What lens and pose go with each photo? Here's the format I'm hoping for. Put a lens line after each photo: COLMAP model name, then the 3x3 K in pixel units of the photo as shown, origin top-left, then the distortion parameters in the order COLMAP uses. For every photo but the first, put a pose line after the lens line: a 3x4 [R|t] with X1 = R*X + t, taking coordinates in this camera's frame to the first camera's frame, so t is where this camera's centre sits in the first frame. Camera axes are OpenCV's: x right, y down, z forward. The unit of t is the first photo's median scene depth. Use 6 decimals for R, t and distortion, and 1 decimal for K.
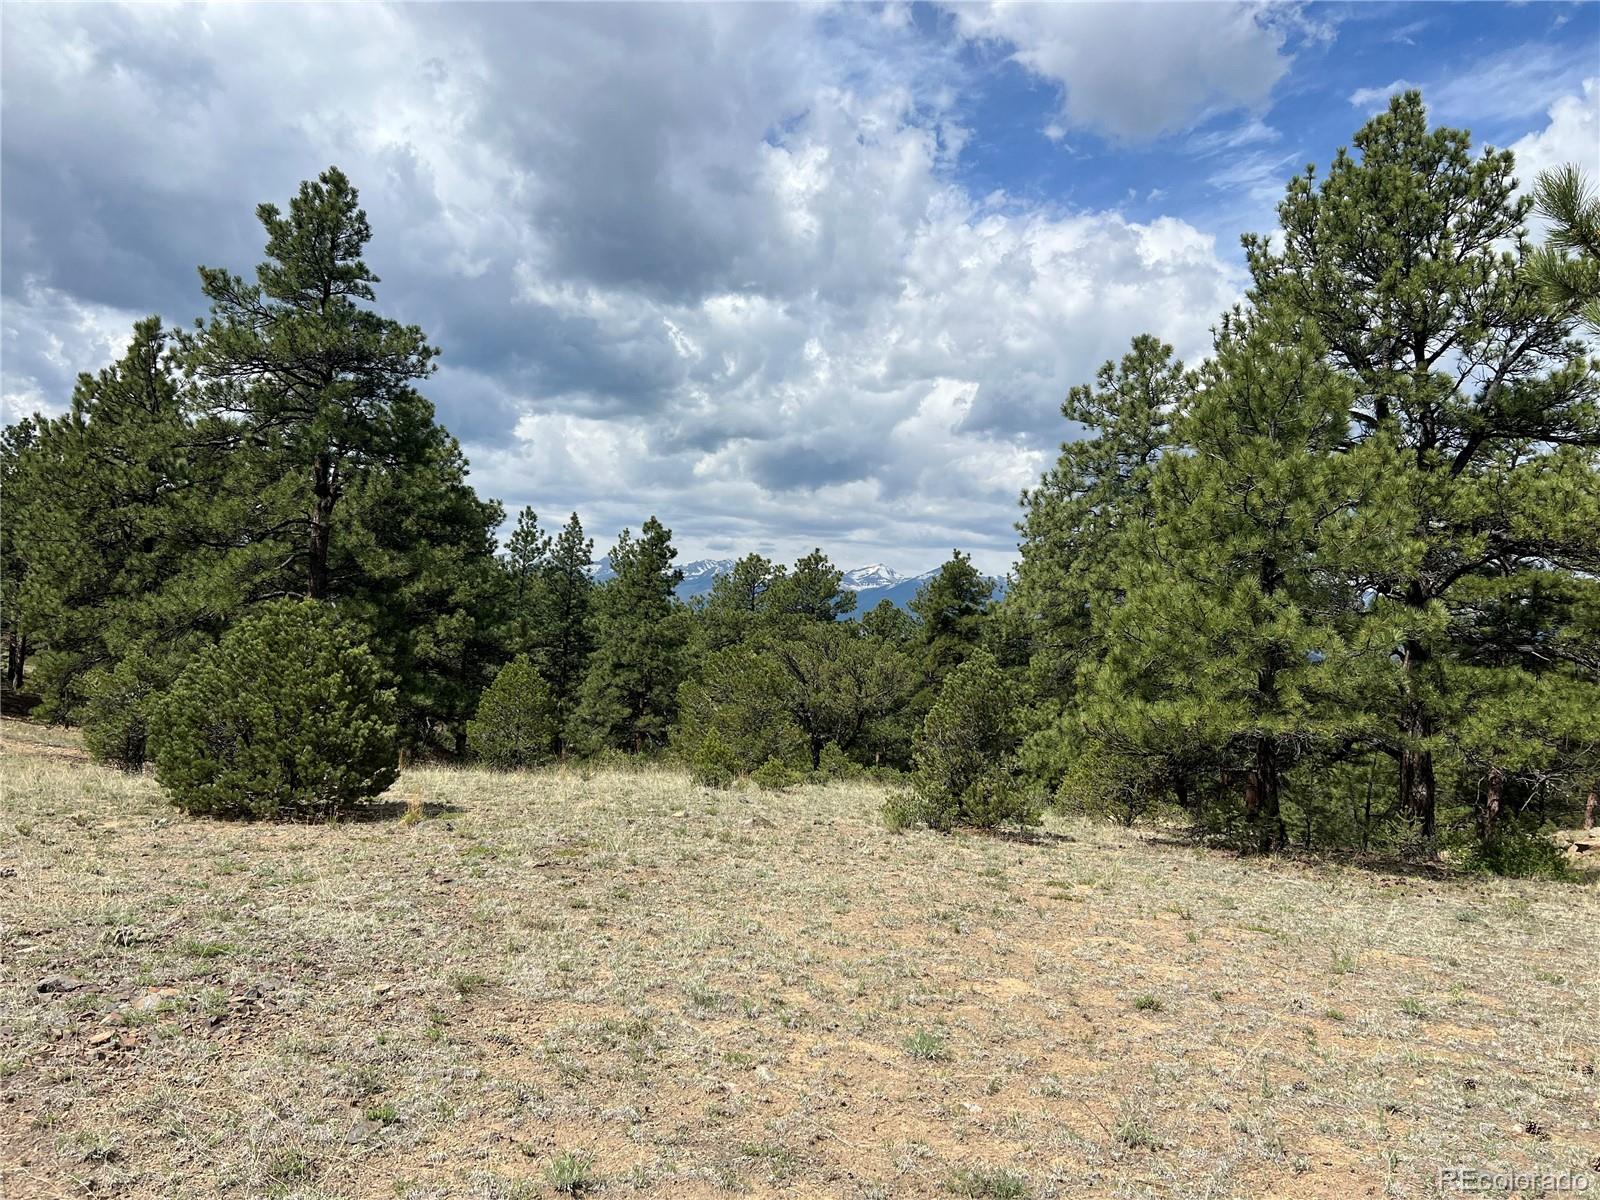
lens RADIAL K [[1197.1, 0, 804.4], [0, 1197.1, 598.6], [0, 0, 1]] dist [0.029249, -0.023971]
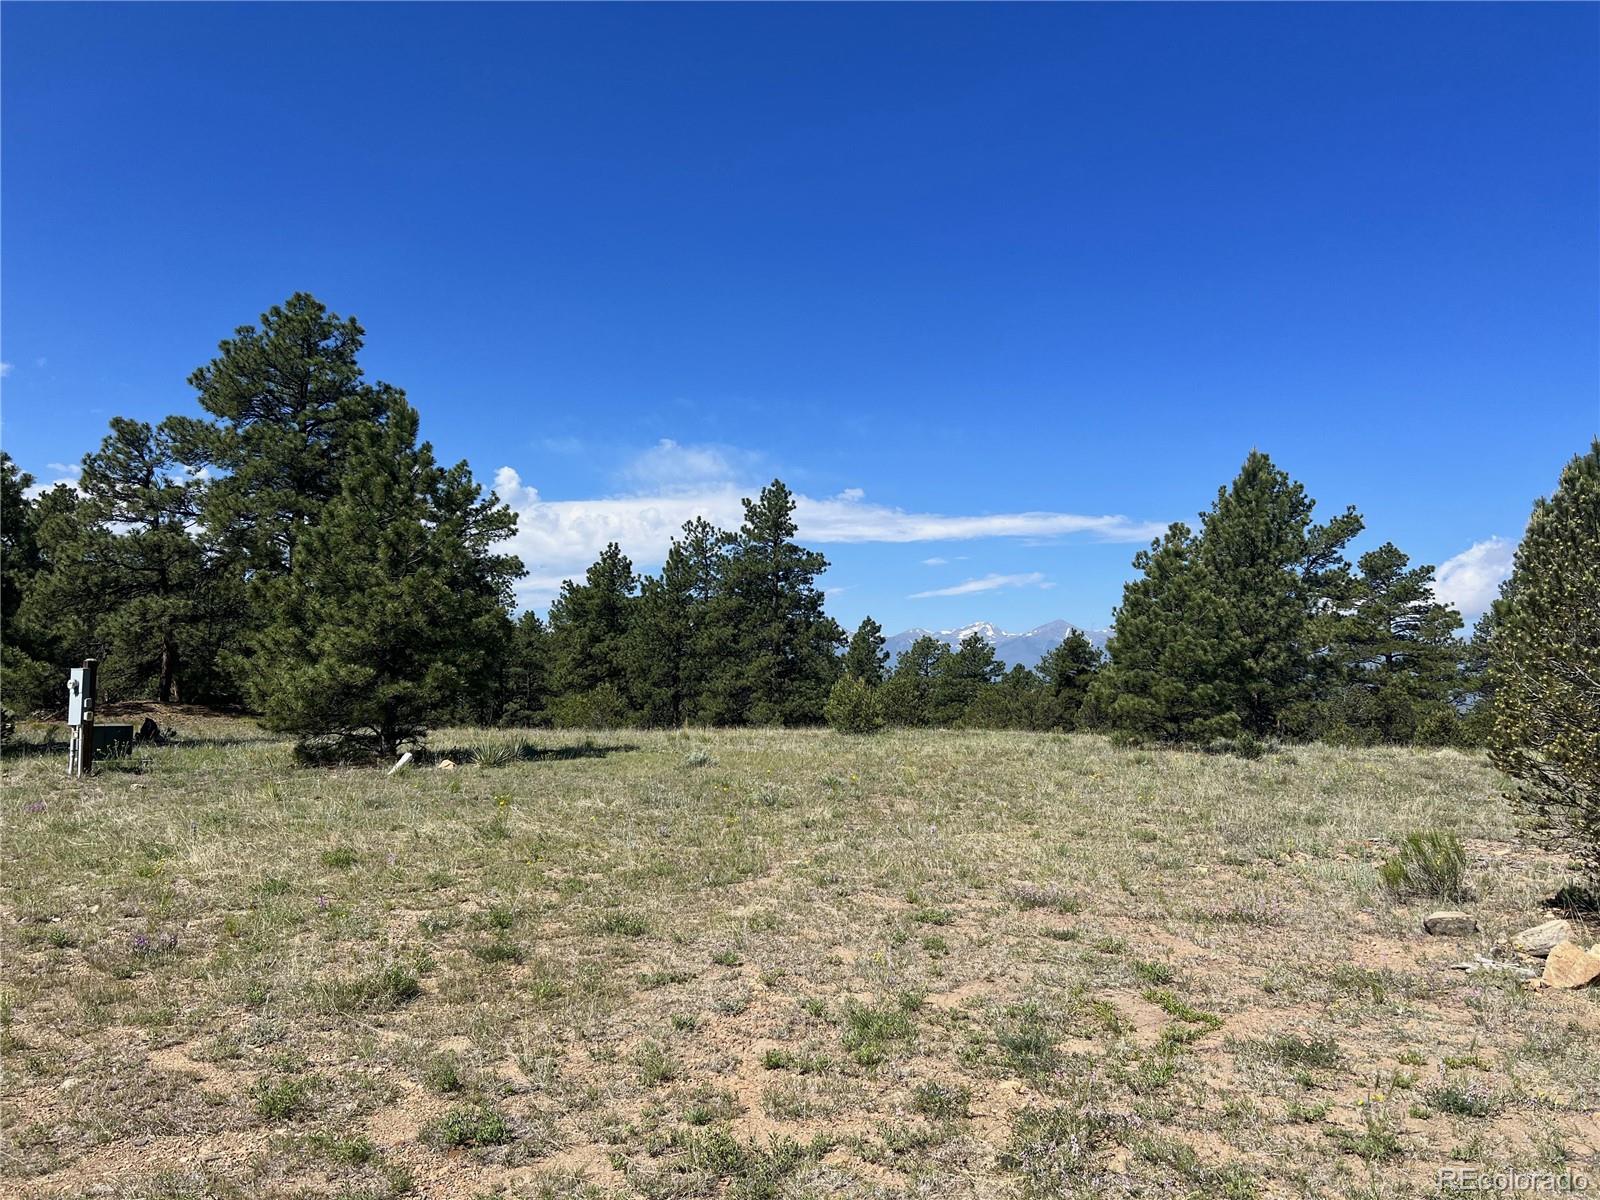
lens RADIAL K [[1197.1, 0, 792.0], [0, 1197.1, 605.3], [0, 0, 1]] dist [0.029249, -0.023971]
pose [[0.994495, -0.041738, -0.096115, -0.076251], [0.037166, 0.998113, -0.048876, -0.012751], [0.097974, 0.045035, 0.994169, -0.510580]]
